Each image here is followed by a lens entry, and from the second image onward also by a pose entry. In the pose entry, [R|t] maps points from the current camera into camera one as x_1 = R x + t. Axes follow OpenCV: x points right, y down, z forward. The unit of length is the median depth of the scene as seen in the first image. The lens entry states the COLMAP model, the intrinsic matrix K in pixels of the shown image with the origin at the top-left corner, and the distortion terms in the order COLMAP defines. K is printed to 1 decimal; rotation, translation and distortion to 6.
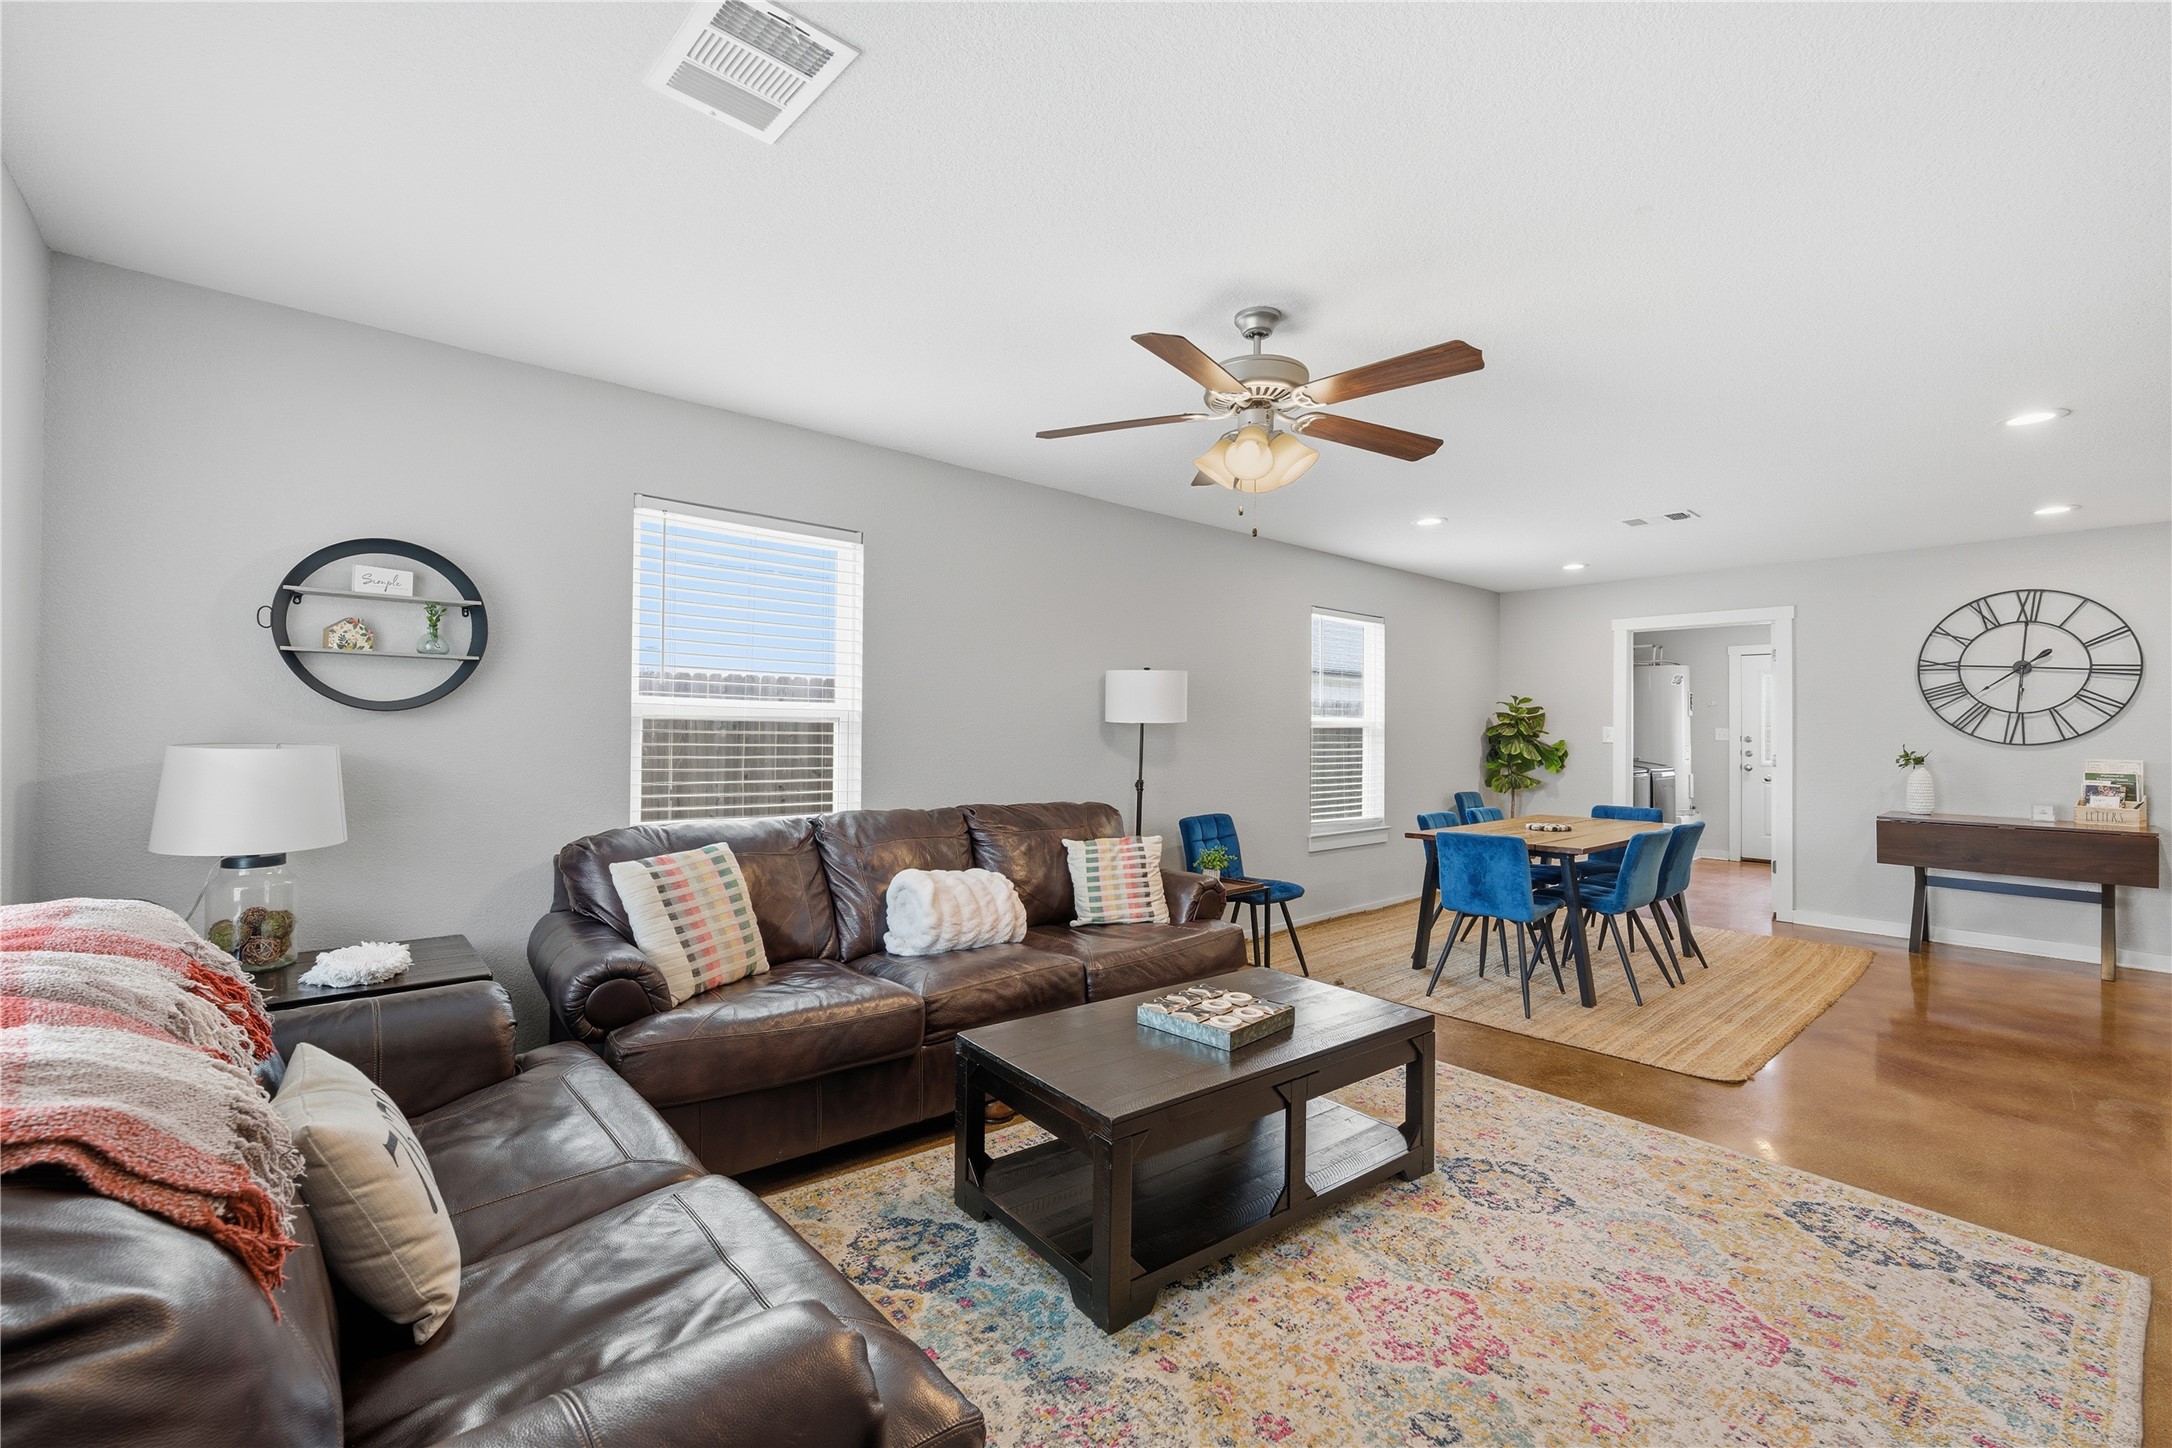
lens RADIAL K [[906.7, 0, 1086.0], [0, 906.7, 724.0], [0, 0, 1]] dist [0.000660, 0.000225]
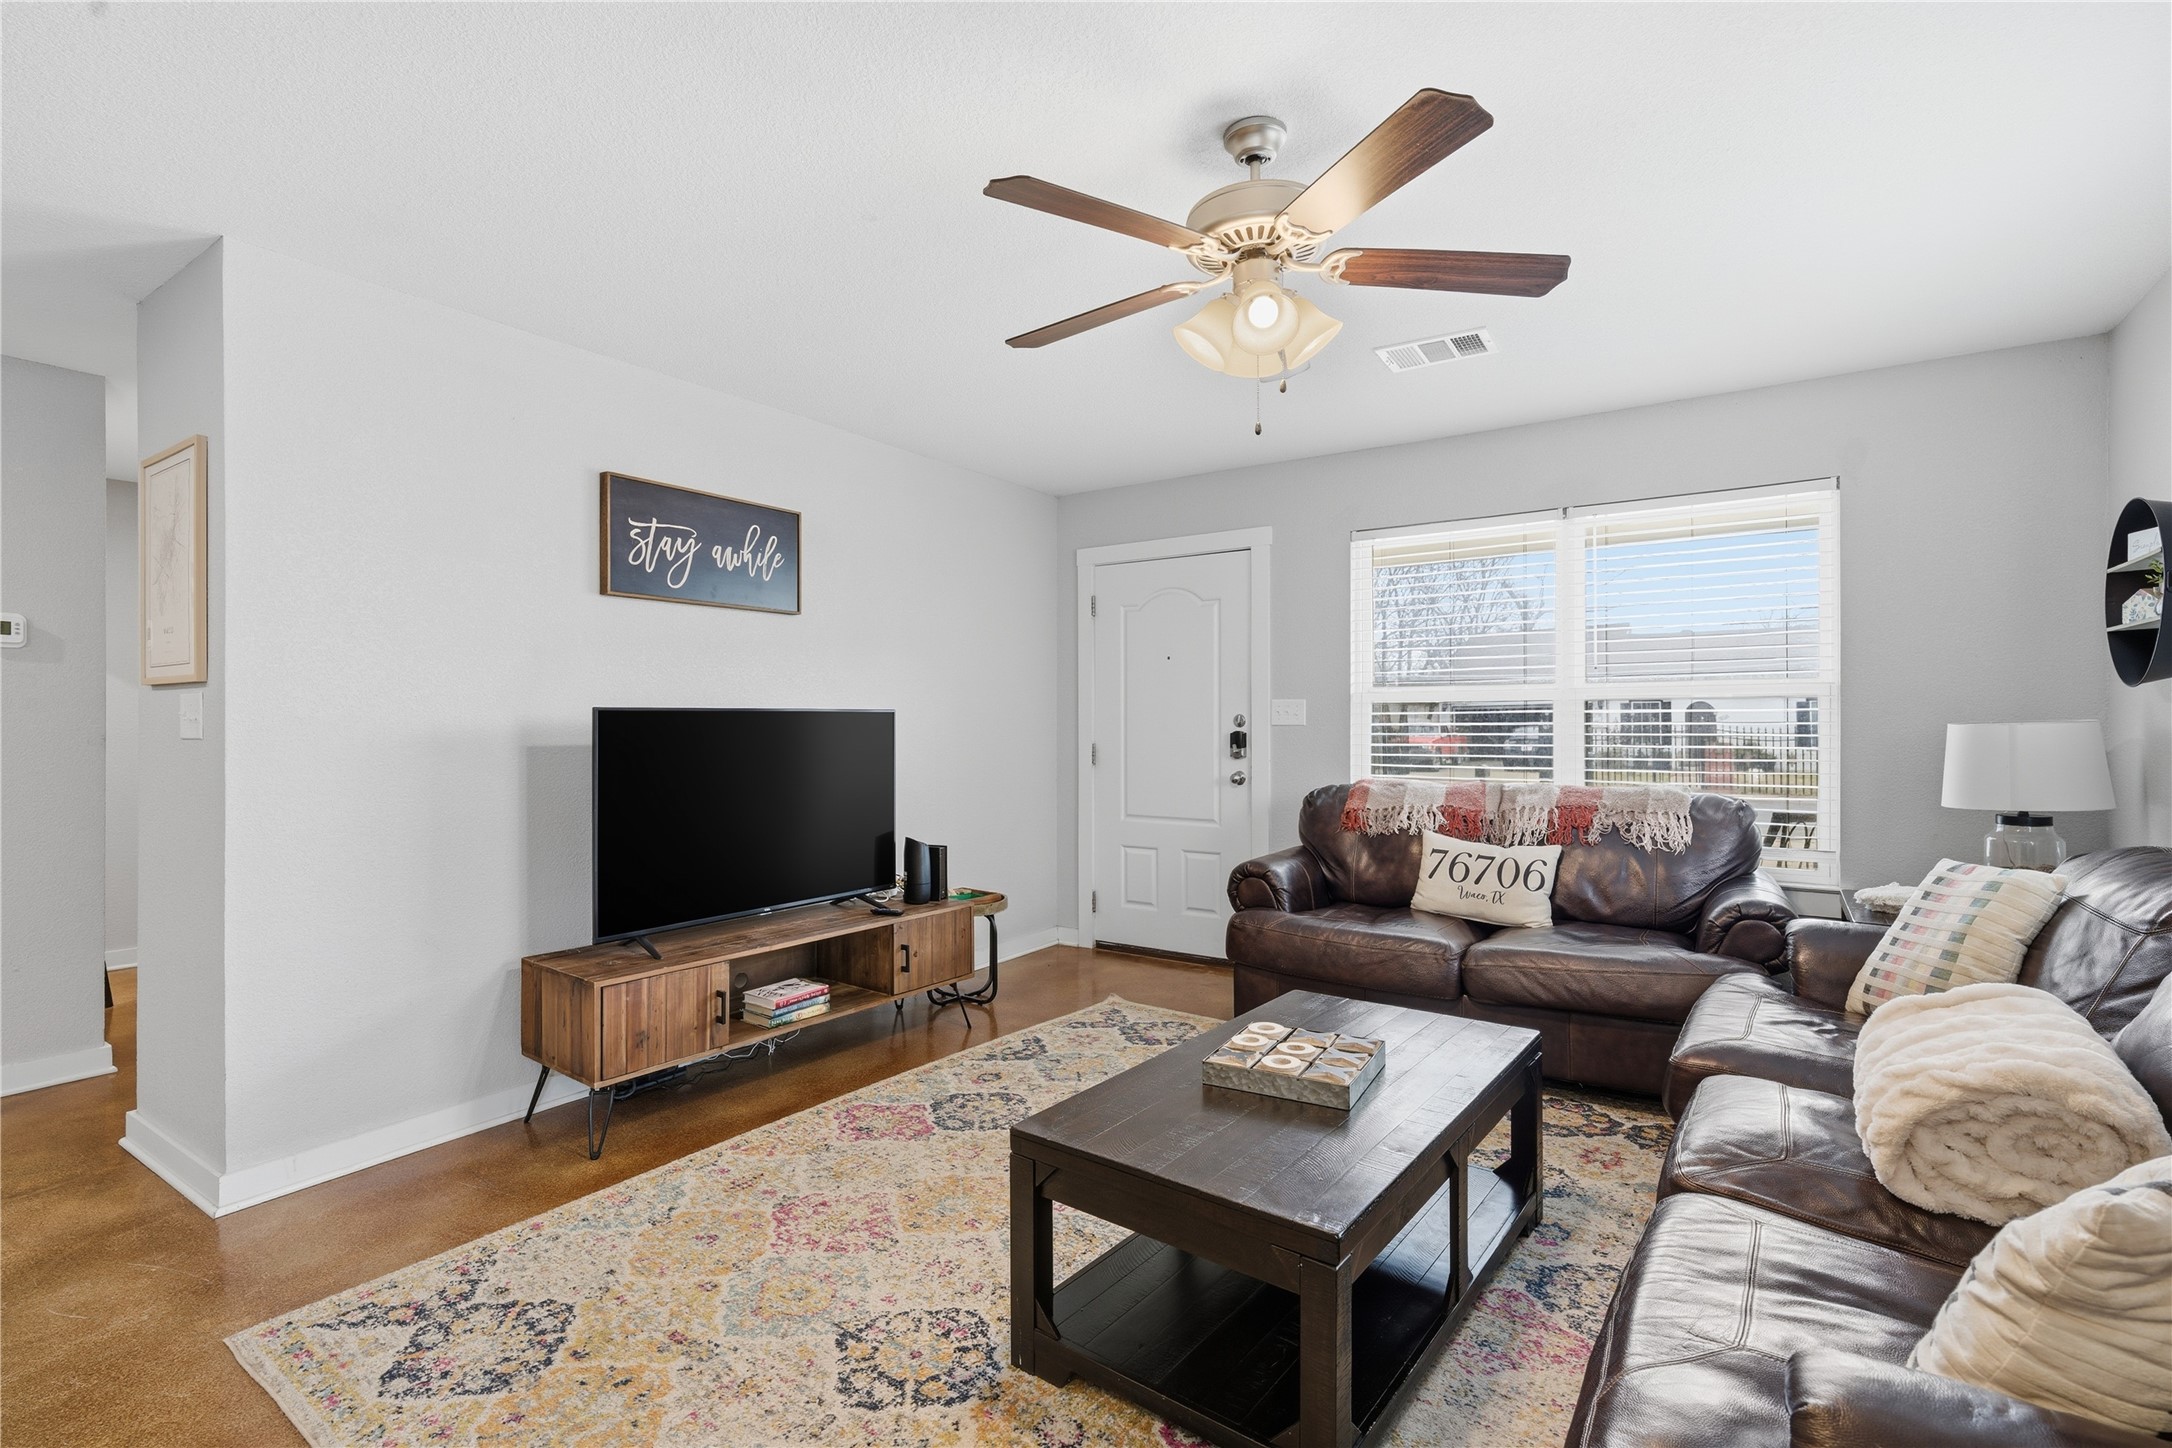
lens RADIAL K [[1020.3, 0, 1086.0], [0, 1020.3, 724.0], [0, 0, 1]] dist [0.034543, 0.000008]
pose [[-0.967066, -0.004928, -0.254479, 0.567819], [-0.003831, 0.999981, -0.004808, 0.036825], [0.254498, -0.003675, -0.967066, 1.884882]]
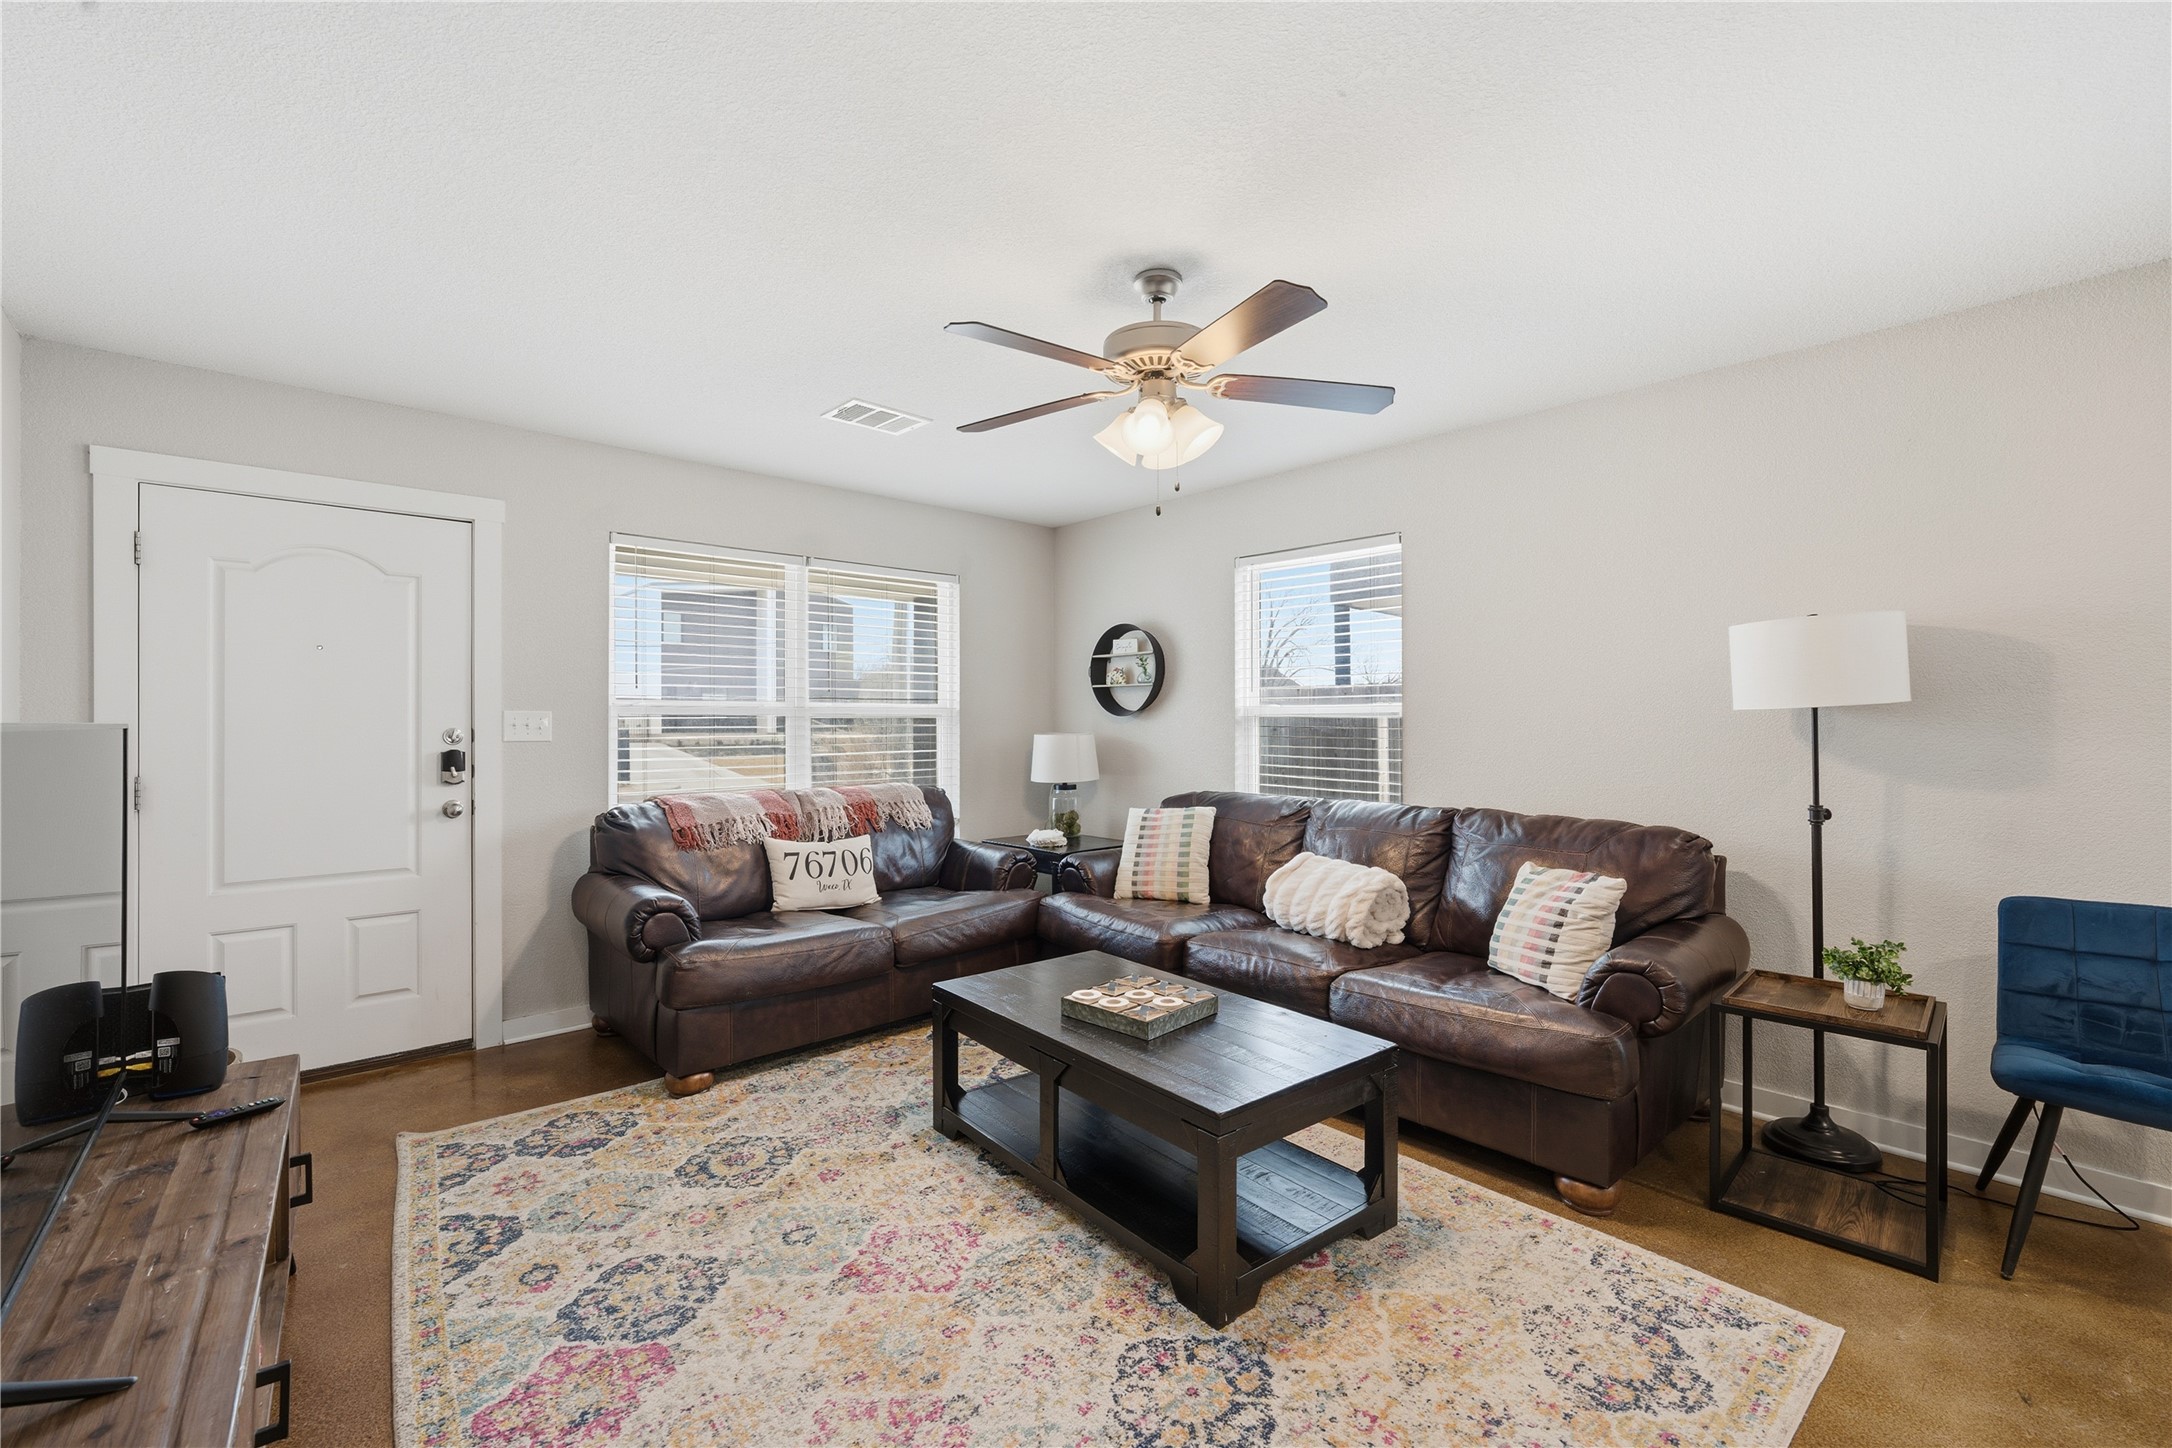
lens RADIAL K [[906.7, 0, 1086.0], [0, 906.7, 724.0], [0, 0, 1]] dist [0.000660, 0.000225]
pose [[0.021990, -0.011174, -0.999696, 1.197153], [0.007170, 0.999914, -0.011019, 0.022191], [0.999732, -0.006925, 0.022068, 0.958451]]
